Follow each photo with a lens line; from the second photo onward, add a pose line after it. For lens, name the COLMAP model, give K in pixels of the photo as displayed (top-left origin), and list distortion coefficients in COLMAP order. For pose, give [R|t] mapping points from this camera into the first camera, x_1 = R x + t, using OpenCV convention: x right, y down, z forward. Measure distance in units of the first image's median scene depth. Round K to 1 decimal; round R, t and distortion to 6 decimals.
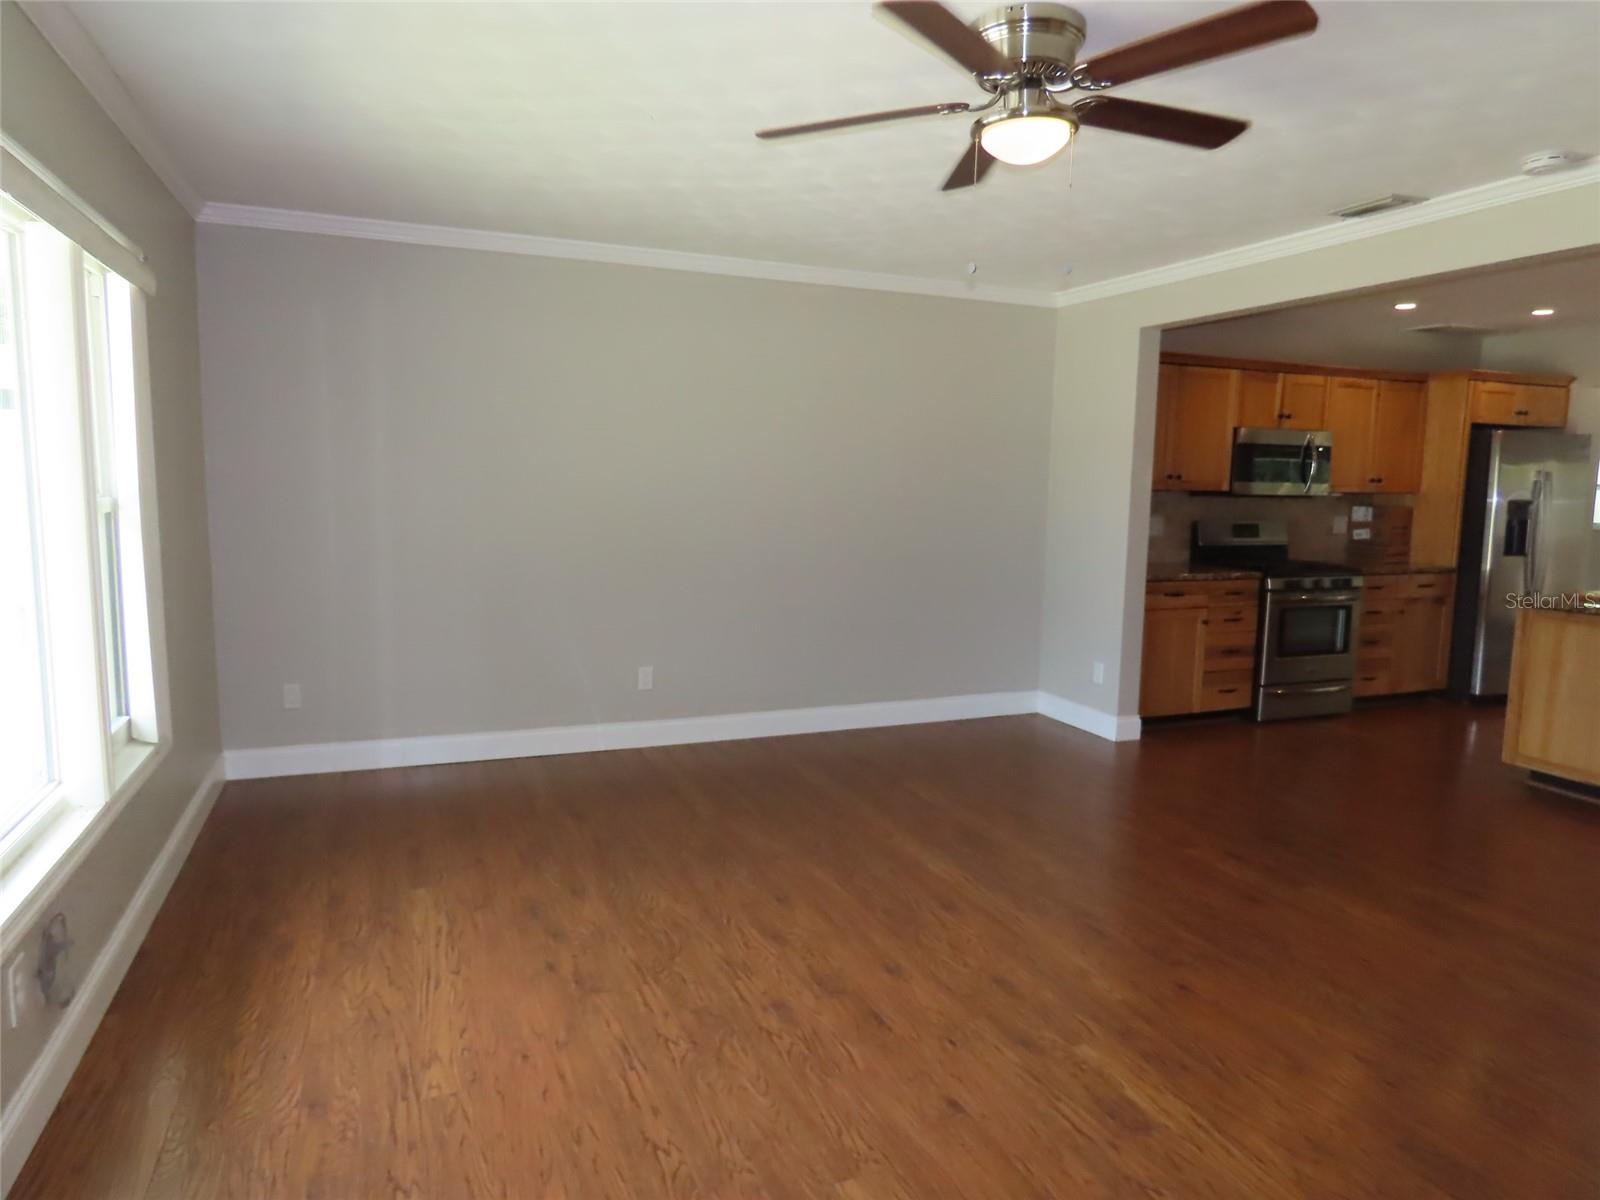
lens RADIAL K [[1002.5, 0, 799.3], [0, 1002.5, 599.5], [0, 0, 1]] dist [-0.011706, 0.003548]
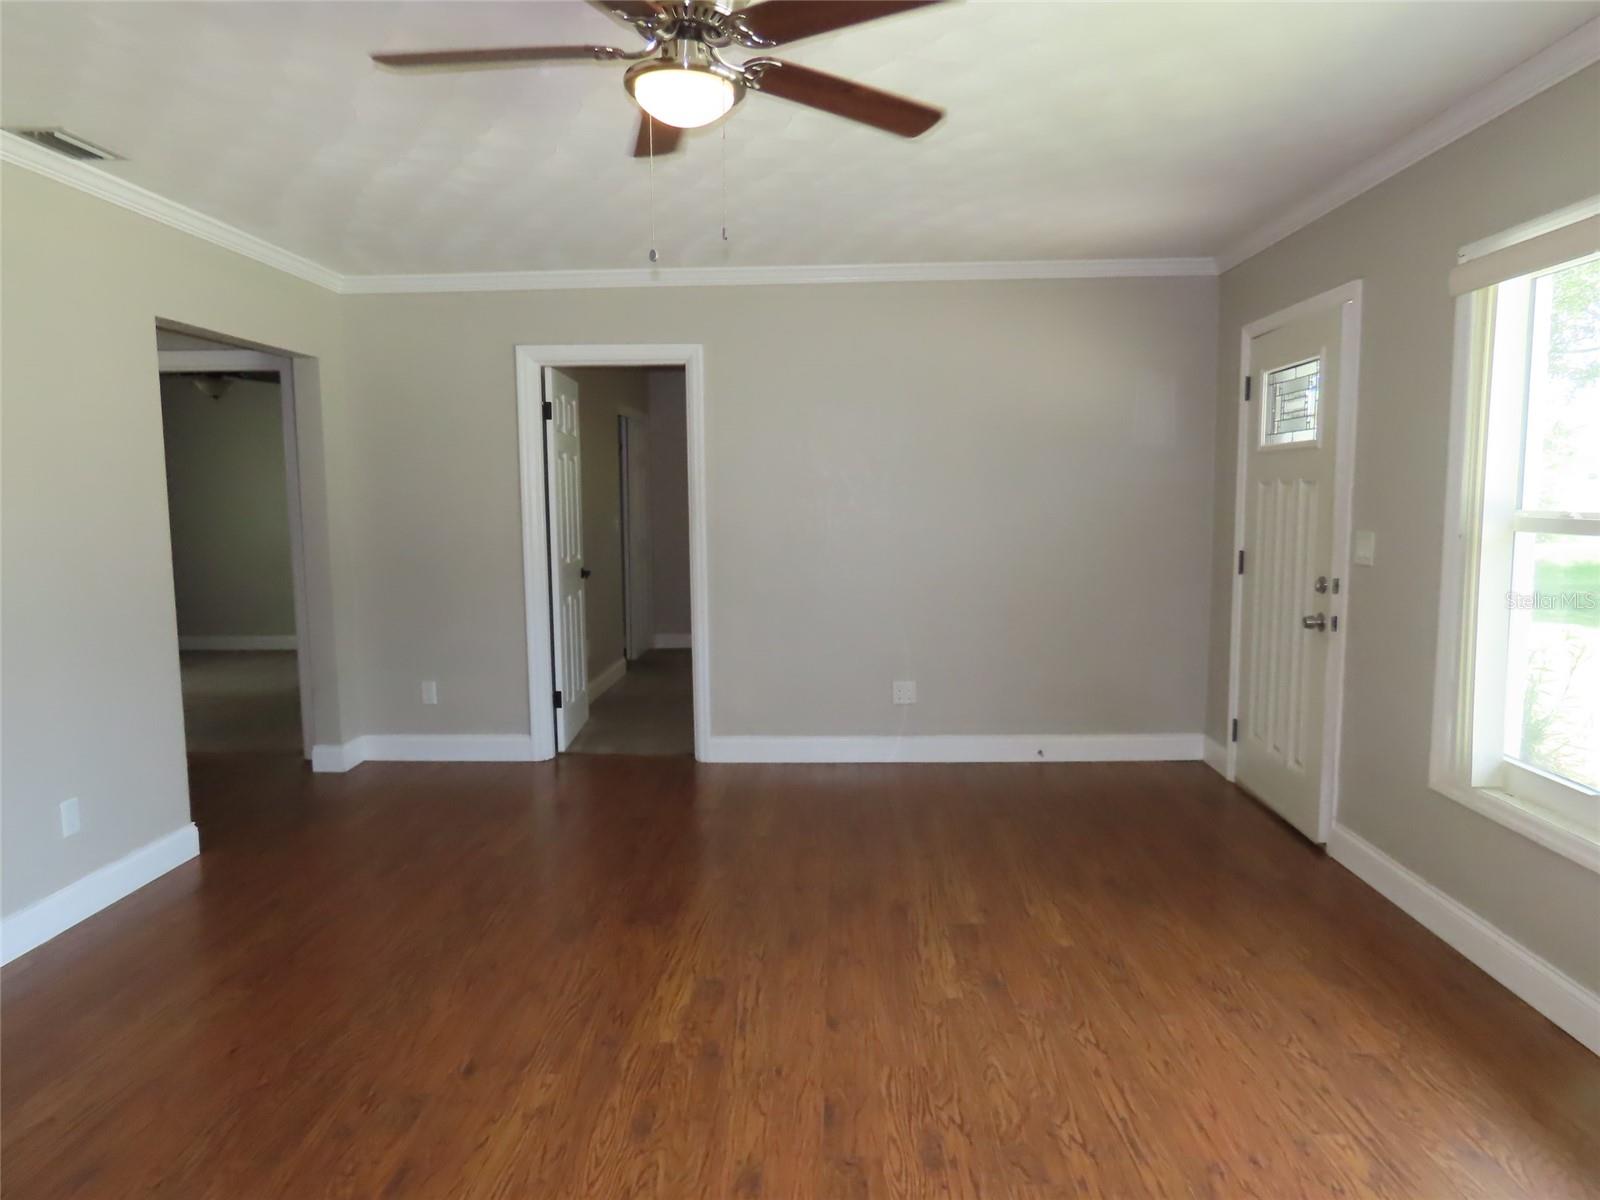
lens RADIAL K [[1002.5, 0, 799.4], [0, 1002.5, 602.8], [0, 0, 1]] dist [-0.011706, 0.003548]
pose [[-0.911133, -0.049312, 0.409151, -0.188646], [0.044933, 0.975010, 0.217571, -0.163106], [-0.409655, 0.216620, -0.886148, 1.395812]]
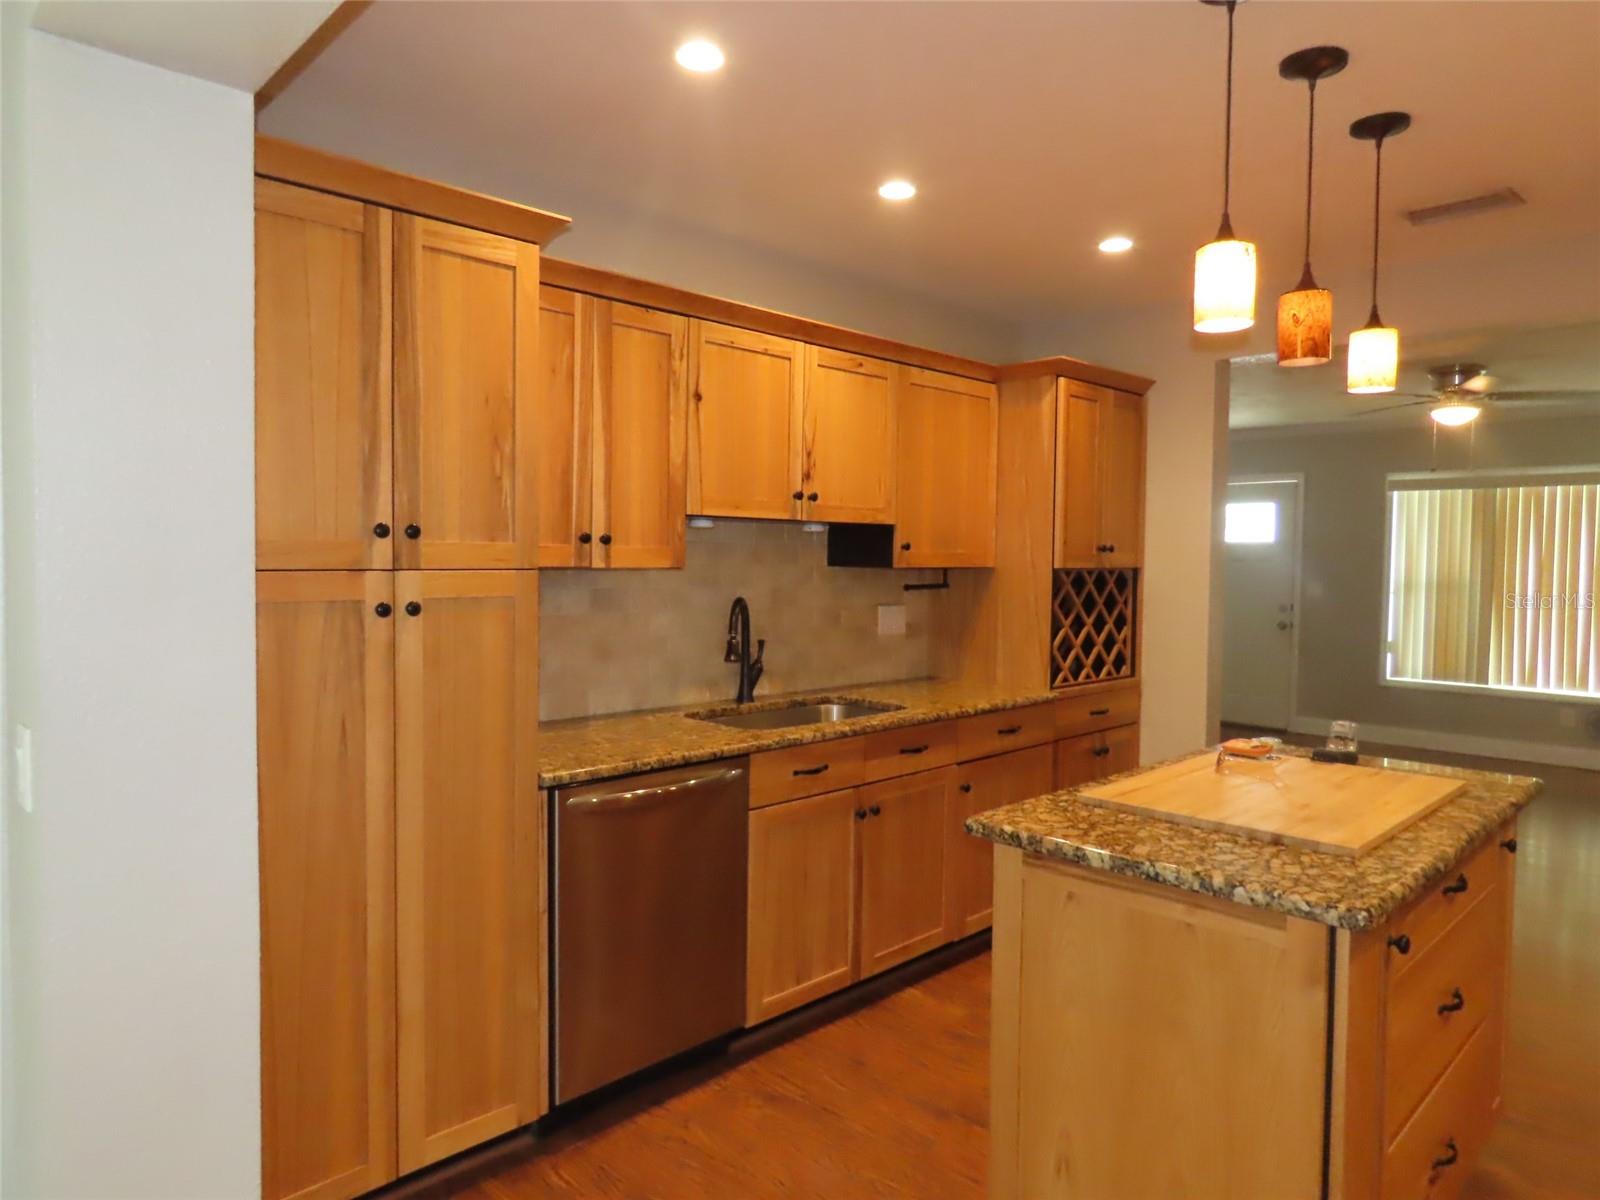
lens RADIAL K [[1002.5, 0, 800.3], [0, 1002.5, 599.9], [0, 0, 1]] dist [-0.011706, 0.003548]
pose [[-0.925920, -0.006837, -0.377657, 1.877779], [-0.066986, 0.986960, 0.146367, -0.211222], [0.371732, 0.160822, -0.914304, 1.975077]]
